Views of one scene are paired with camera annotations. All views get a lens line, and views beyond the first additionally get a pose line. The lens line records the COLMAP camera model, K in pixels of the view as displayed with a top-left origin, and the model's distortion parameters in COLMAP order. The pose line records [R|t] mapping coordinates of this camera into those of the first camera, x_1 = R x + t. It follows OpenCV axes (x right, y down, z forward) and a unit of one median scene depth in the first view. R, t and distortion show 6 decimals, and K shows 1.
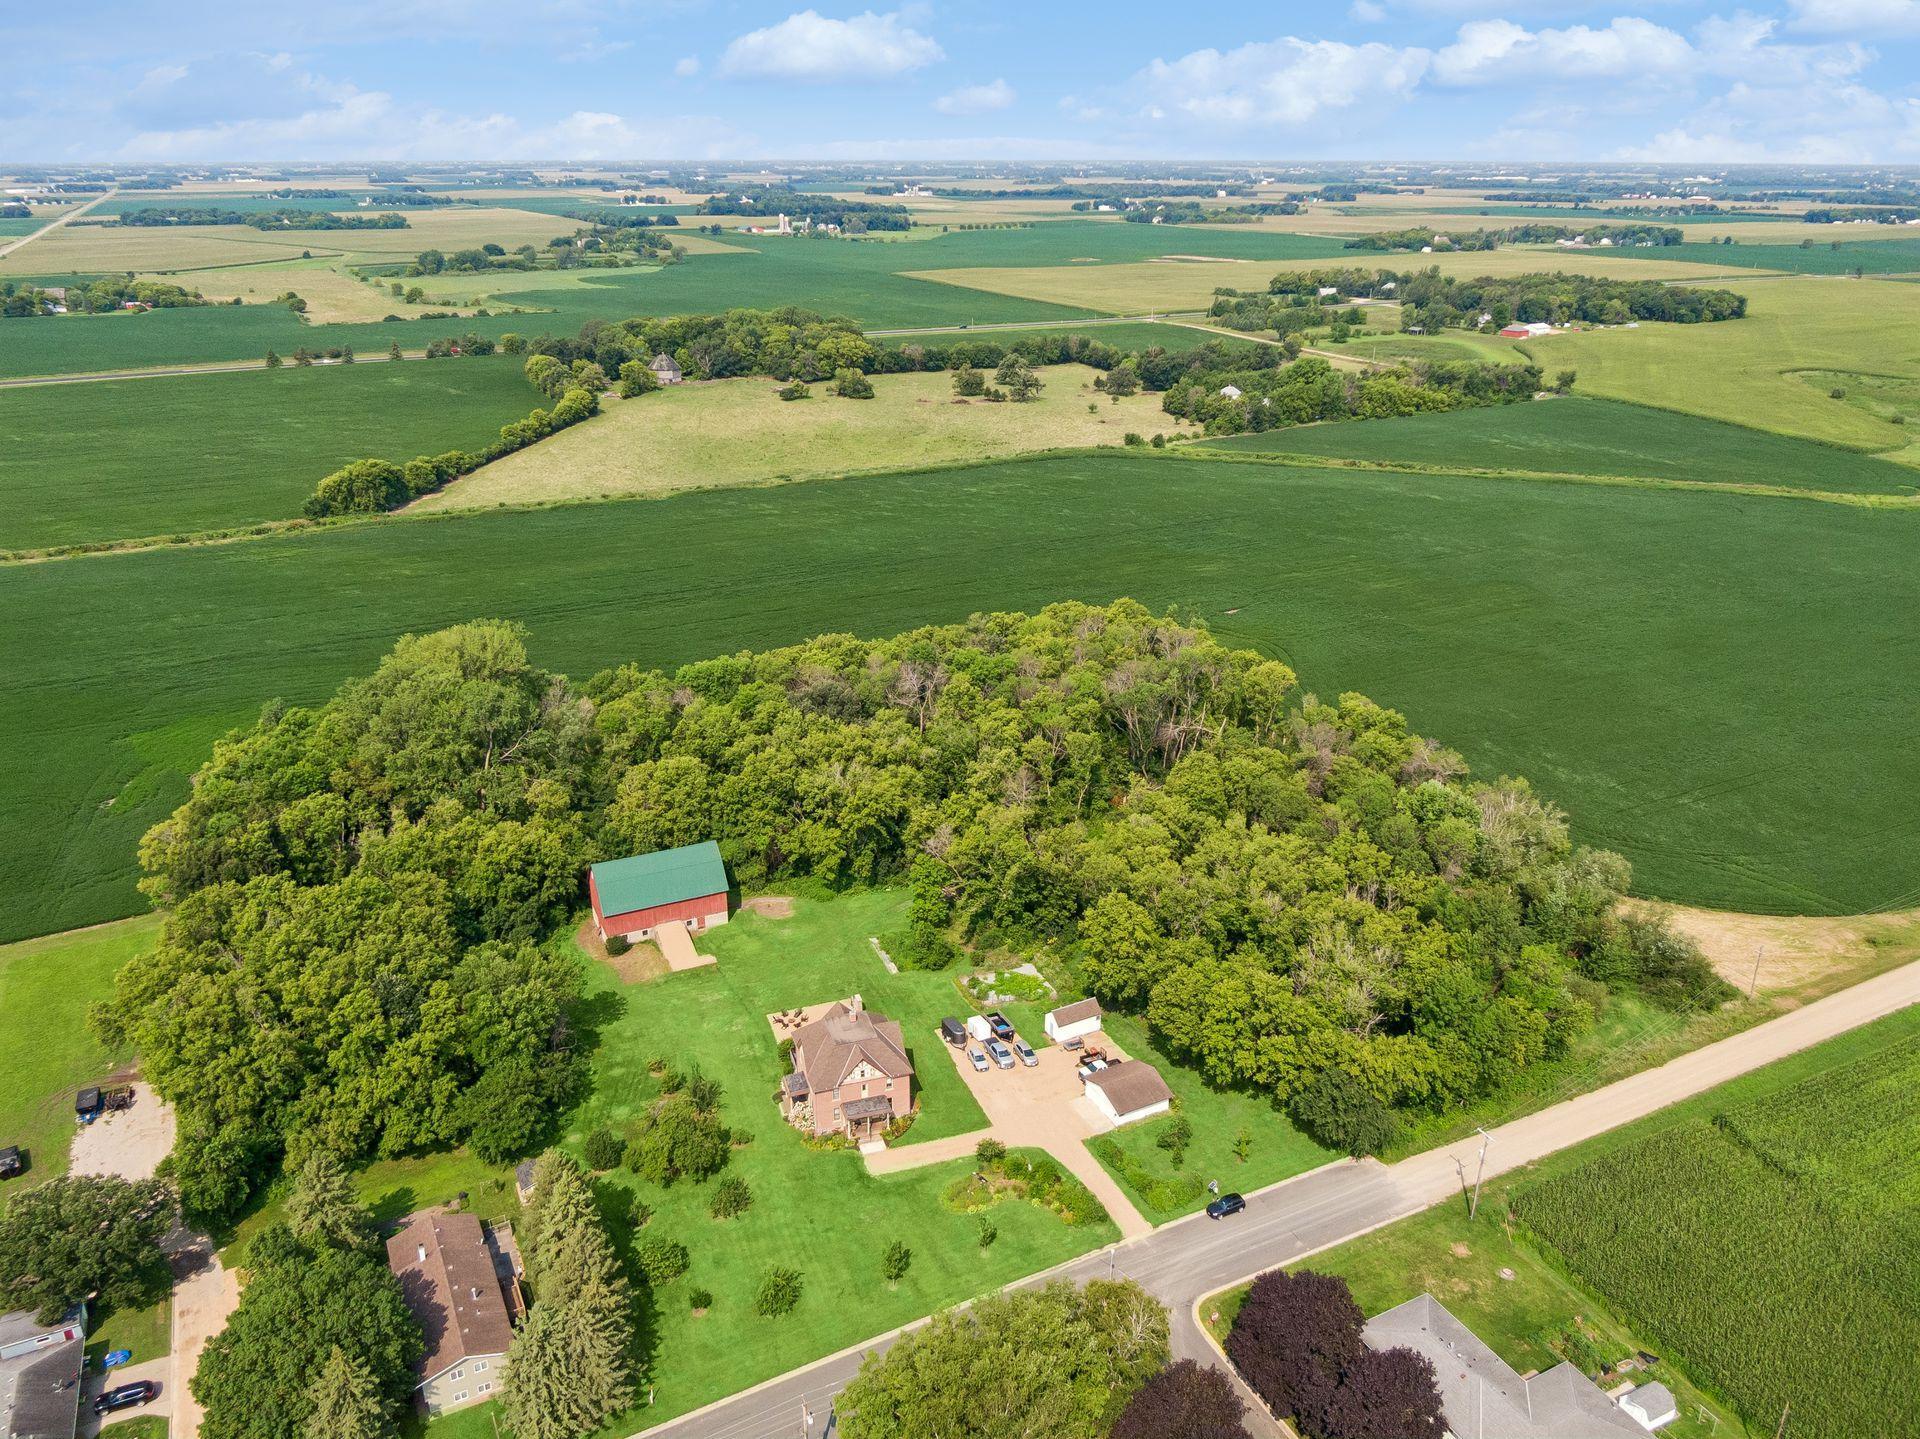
lens RADIAL K [[1401.0, 0, 976.5], [0, 1401.0, 710.3], [0, 0, 1]] dist [0.012170, -0.019283]
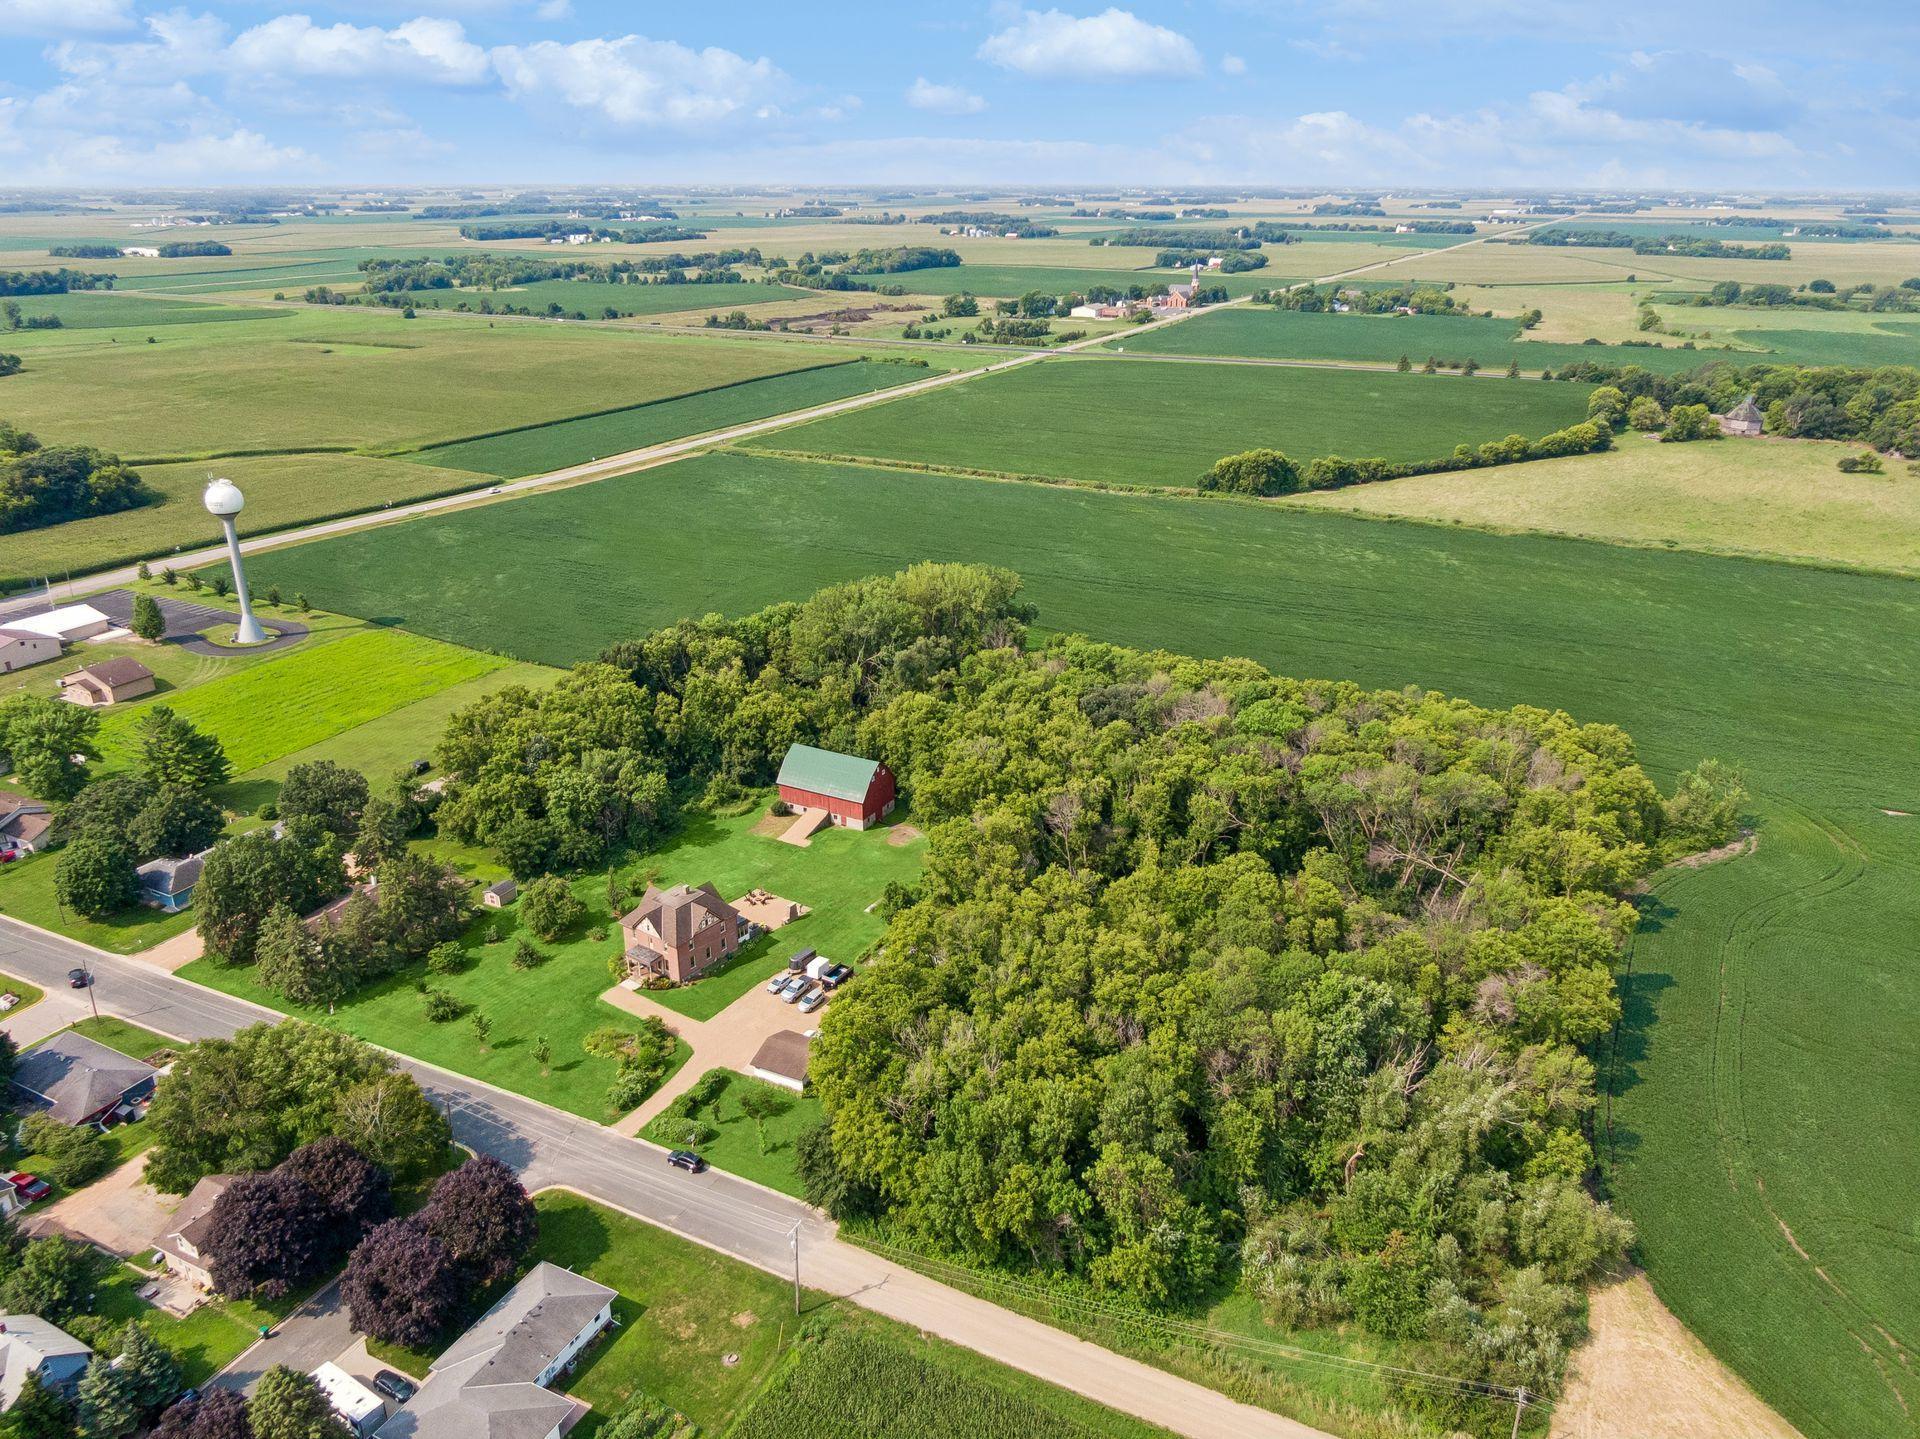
lens RADIAL K [[1353.9, 0, 991.3], [0, 1353.9, 751.3], [0, 0, 1]] dist [0.032341, -0.052759]
pose [[0.600178, 0.314336, -0.735513, 0.647388], [-0.300067, 0.940869, 0.157245, -0.112635], [0.741449, 0.126328, 0.659011, 0.300424]]
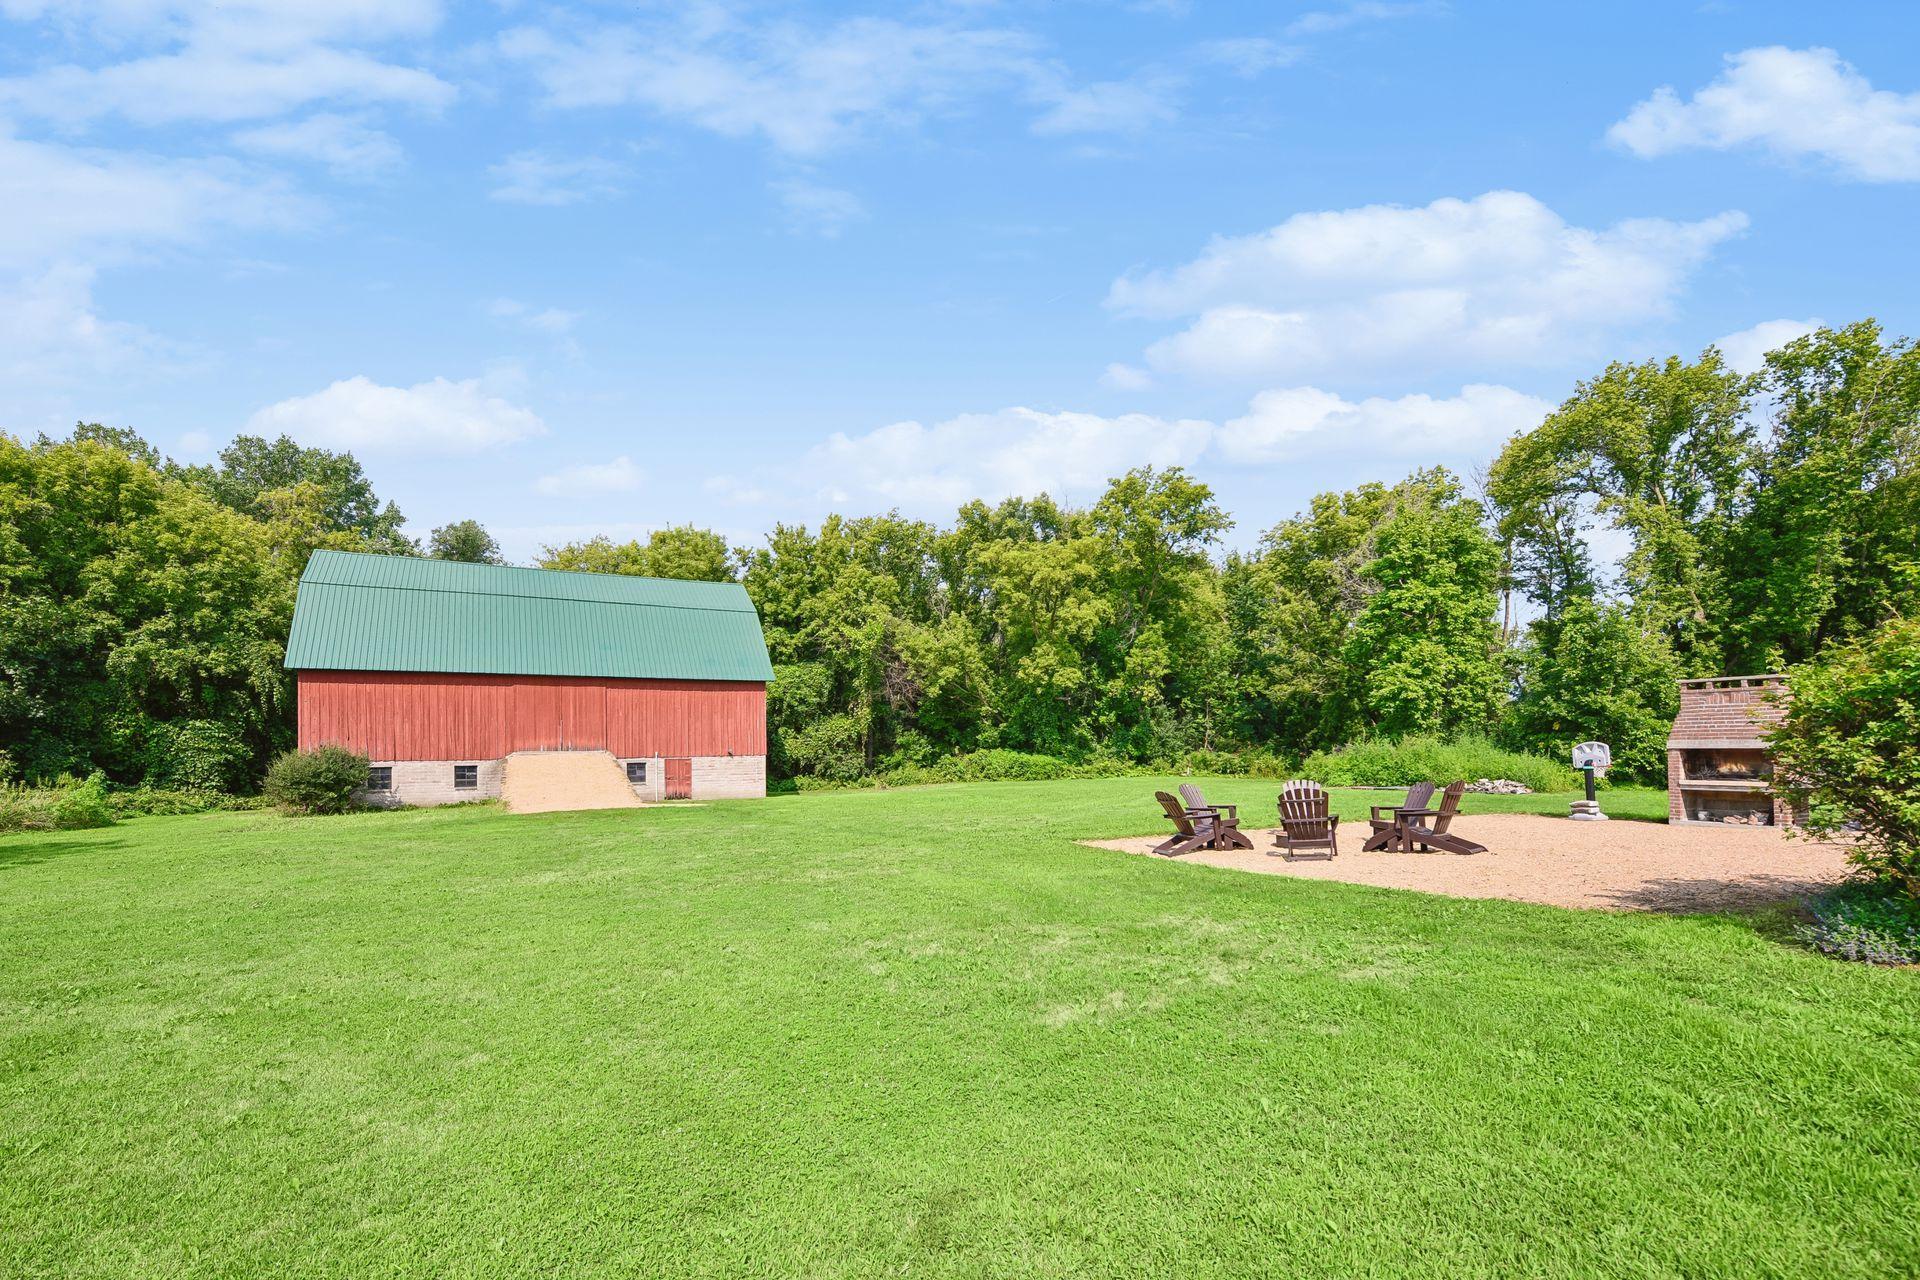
lens RADIAL K [[813.3, 0, 947.5], [0, 813.3, 750.3], [0, 0, 1]] dist [-0.003331, -0.000309]
pose [[0.998798, -0.010266, 0.047920, -0.133999], [0.026303, 0.937337, -0.347430, 0.191430], [-0.041350, 0.348273, 0.936481, 0.760759]]
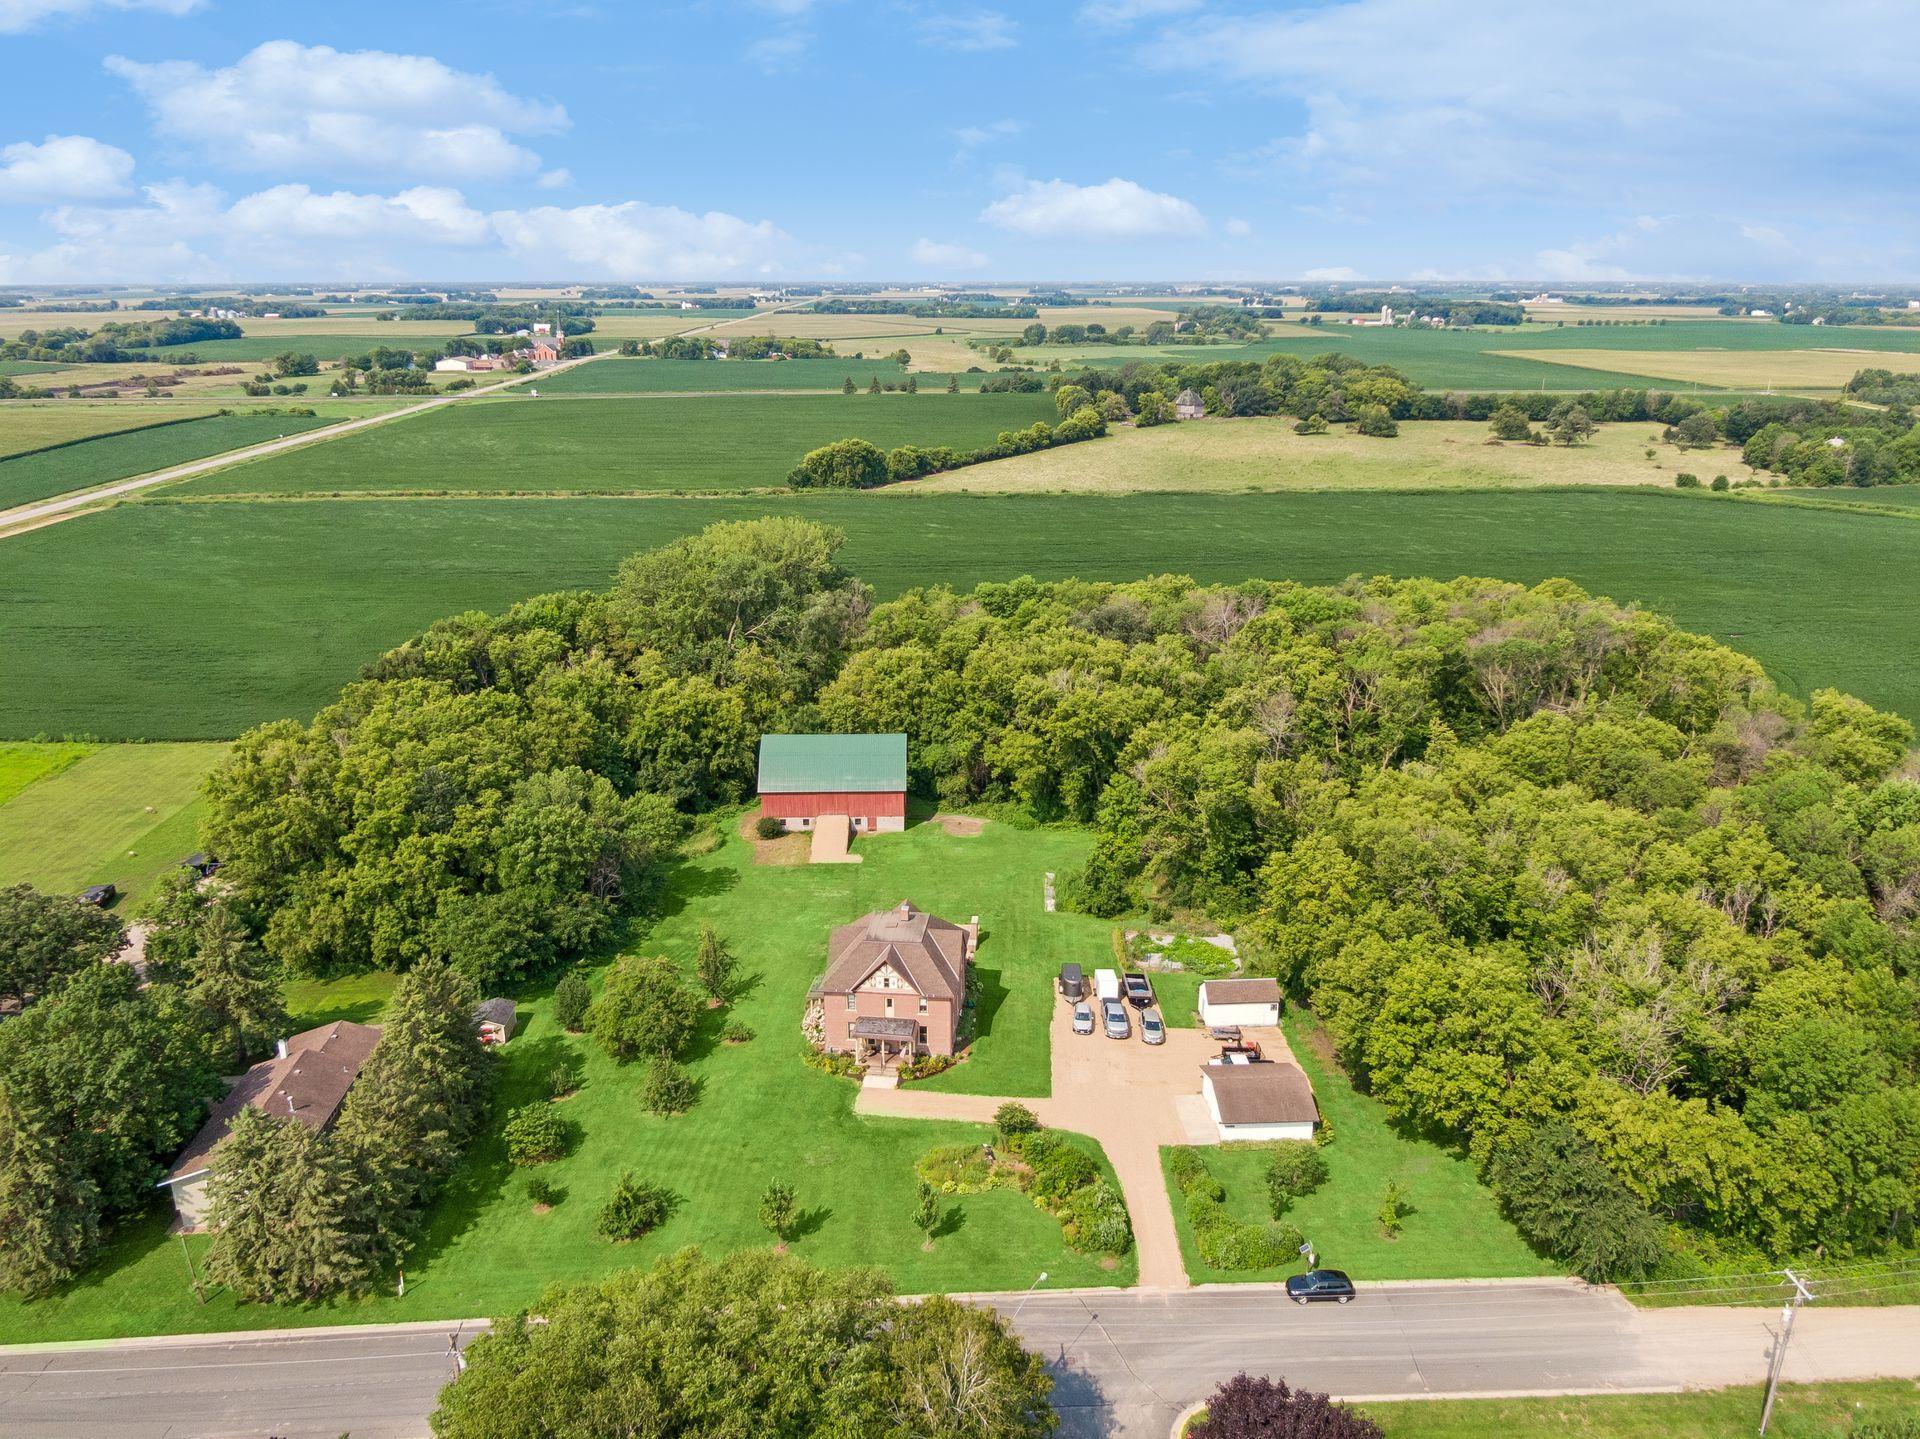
lens RADIAL K [[1353.9, 0, 988.4], [0, 1353.9, 748.4], [0, 0, 1]] dist [0.032341, -0.052759]
pose [[0.914088, 0.132747, -0.383173, 0.161279], [-0.148283, 0.988882, -0.011152, 0.095983], [0.377432, 0.067012, 0.923609, 0.244363]]
